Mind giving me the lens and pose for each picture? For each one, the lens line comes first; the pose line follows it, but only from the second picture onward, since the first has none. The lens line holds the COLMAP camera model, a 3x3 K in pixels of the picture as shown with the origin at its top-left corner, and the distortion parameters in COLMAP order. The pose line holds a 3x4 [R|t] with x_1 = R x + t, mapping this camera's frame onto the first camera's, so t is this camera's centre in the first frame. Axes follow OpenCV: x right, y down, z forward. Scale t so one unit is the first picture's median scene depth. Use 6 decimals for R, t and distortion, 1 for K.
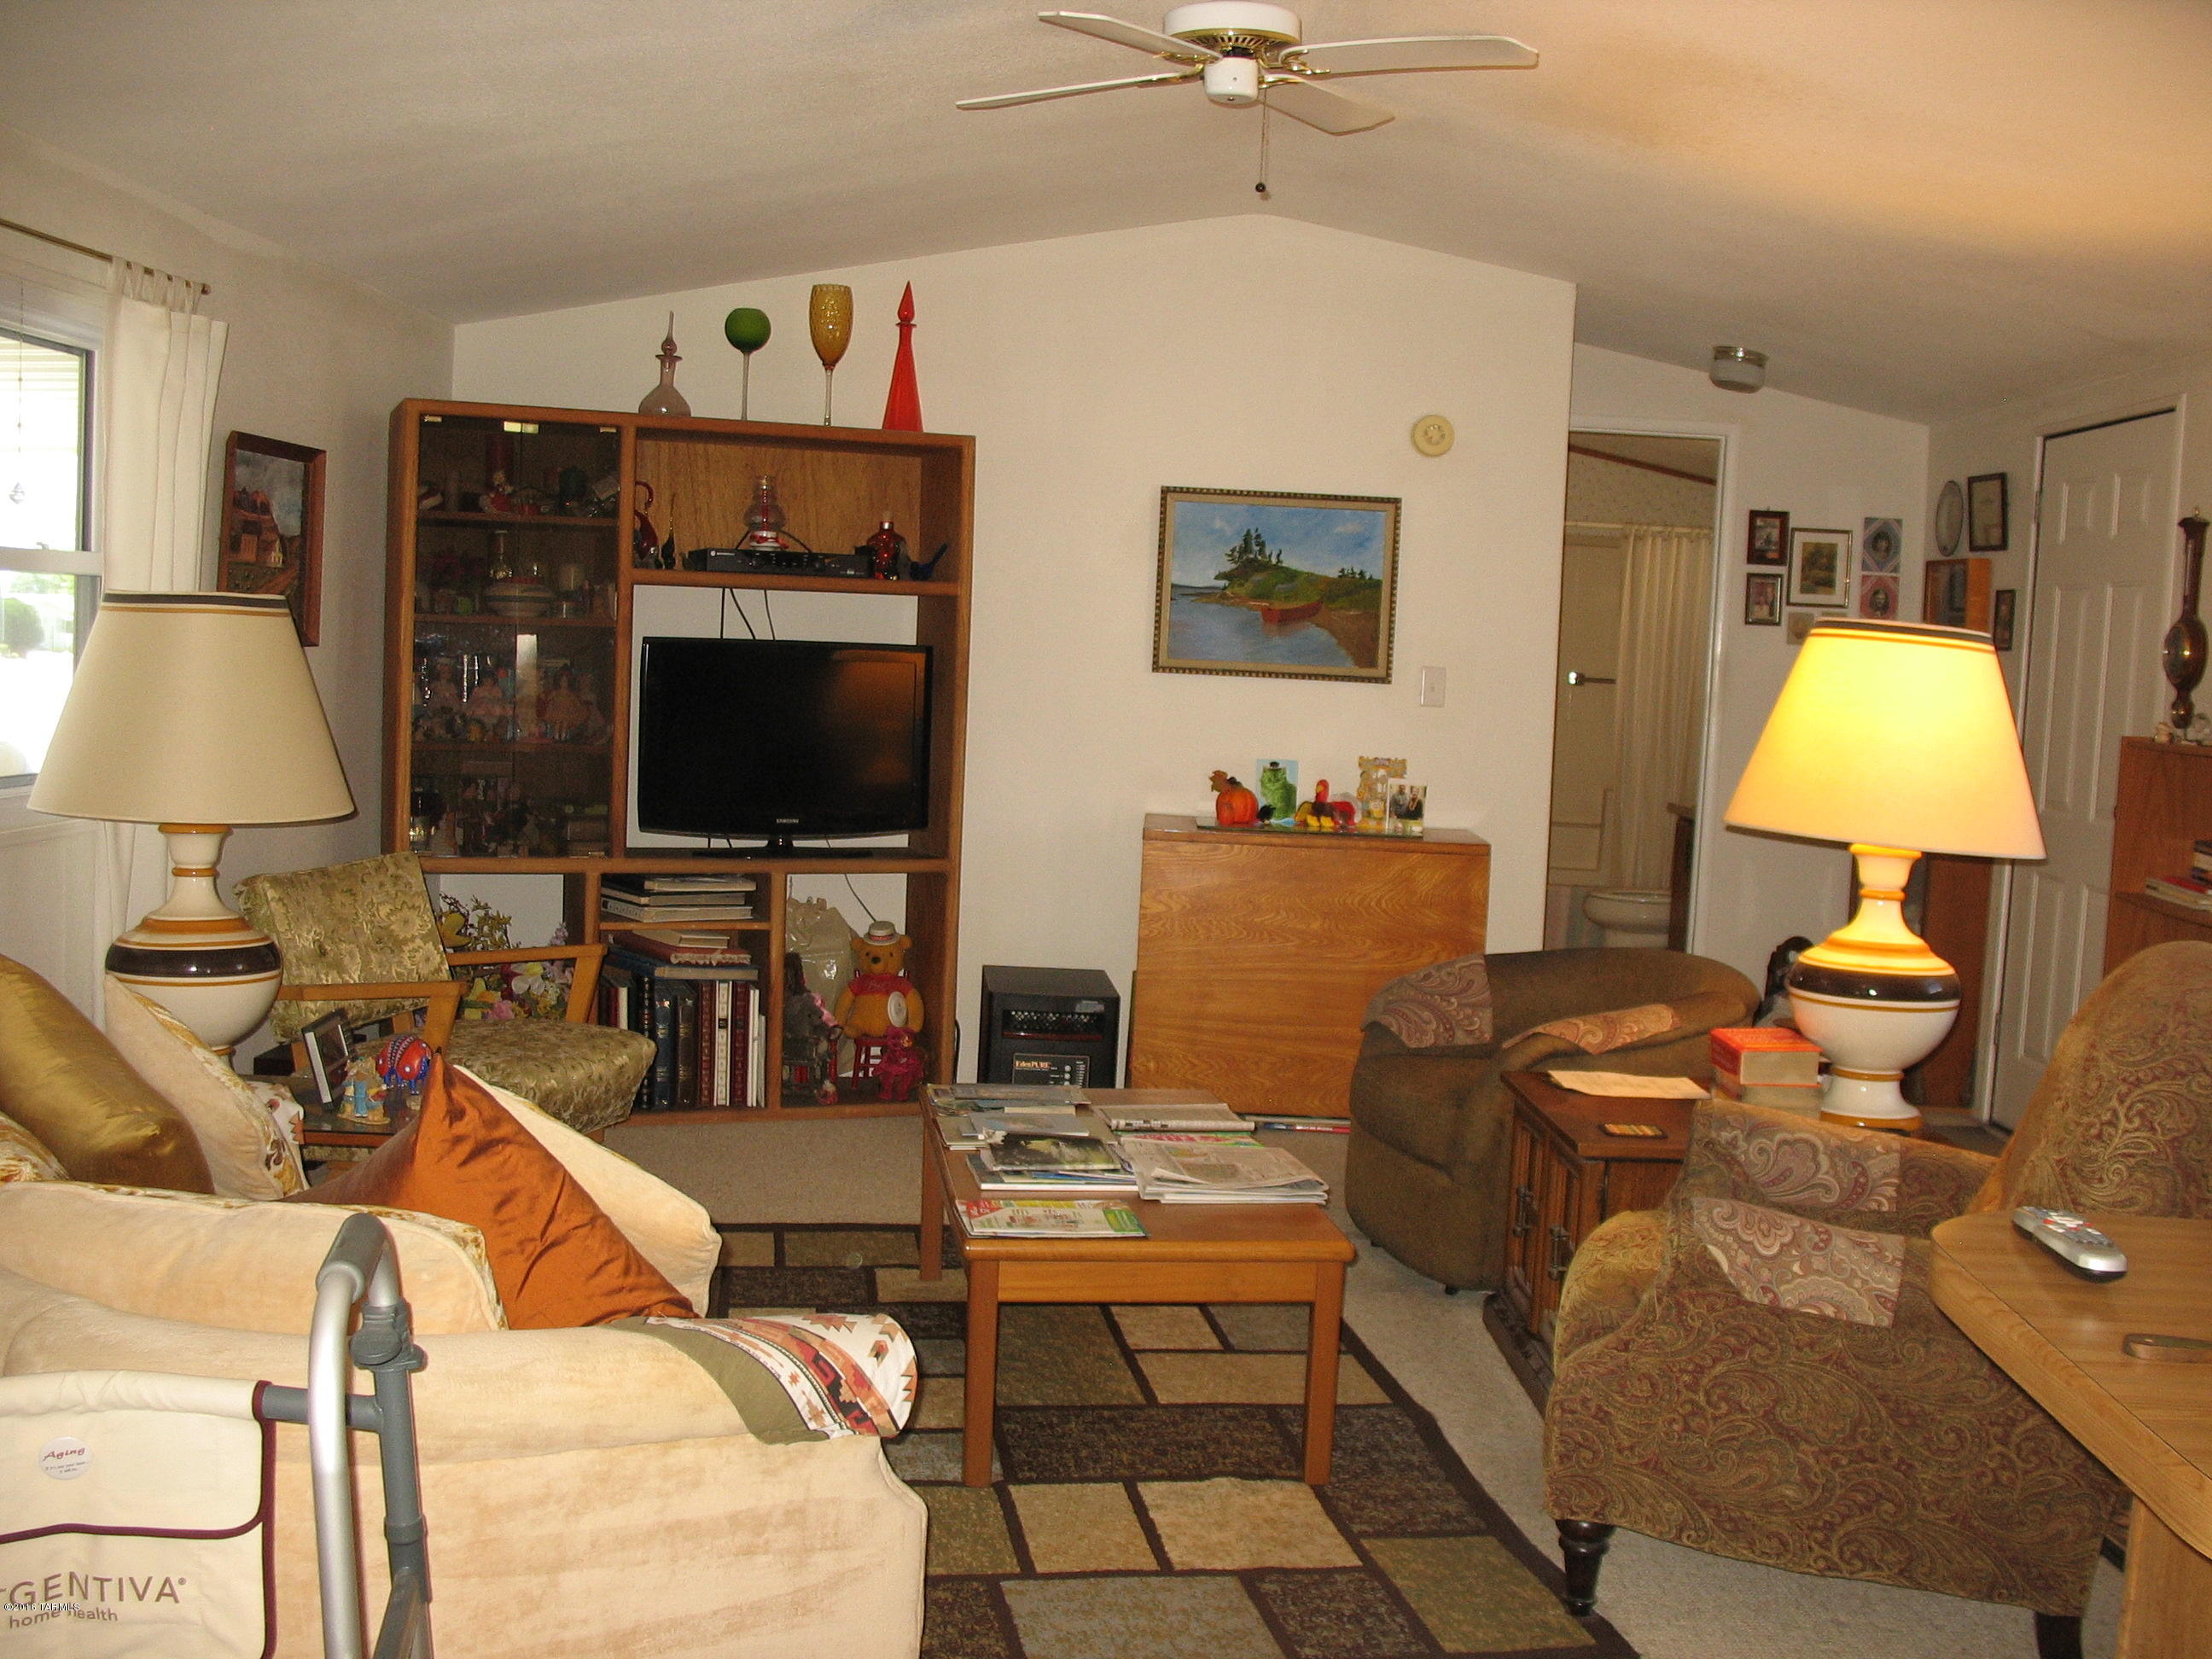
lens RADIAL K [[2310.5, 0, 1105.4], [0, 2310.5, 860.8], [0, 0, 1]] dist [-0.187581, 0.217240]
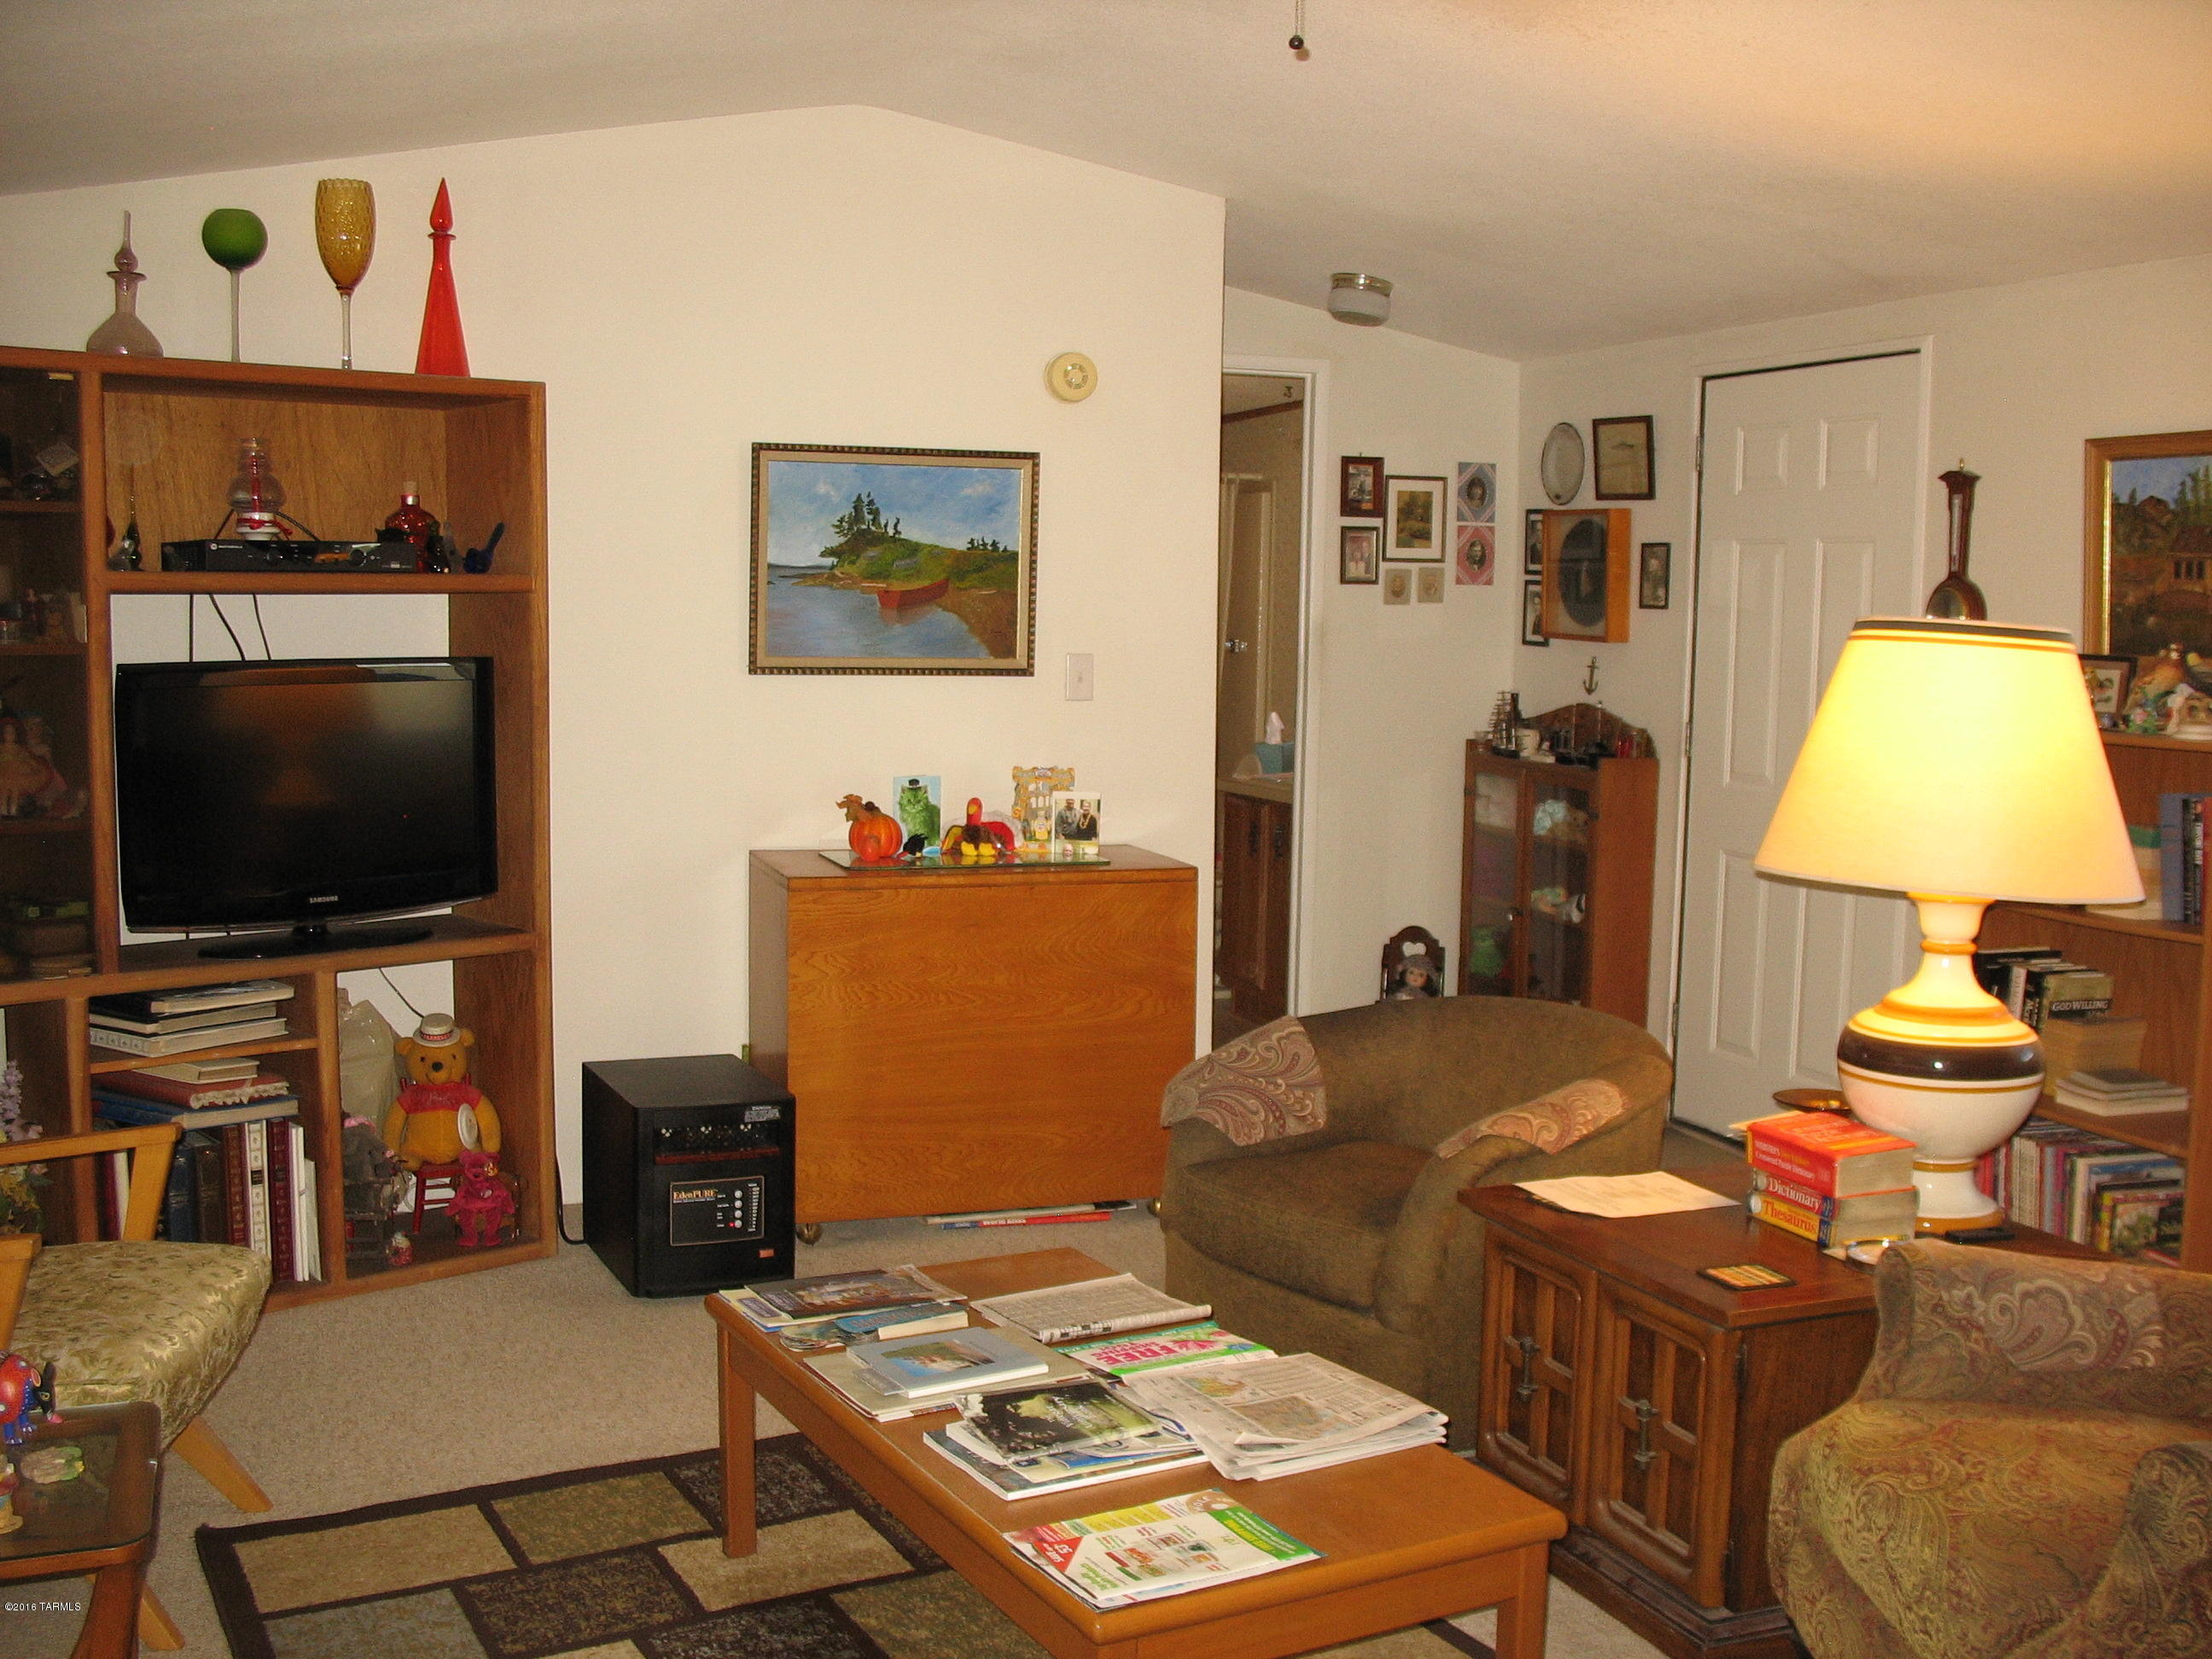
lens RADIAL K [[2310.5, 0, 1105.4], [0, 2310.5, 860.8], [0, 0, 1]] dist [-0.187581, 0.217240]
pose [[0.936562, -0.068068, 0.343830, -0.148511], [0.057525, 0.997511, 0.040783, -0.044209], [-0.345750, -0.018417, 0.938146, 0.213000]]
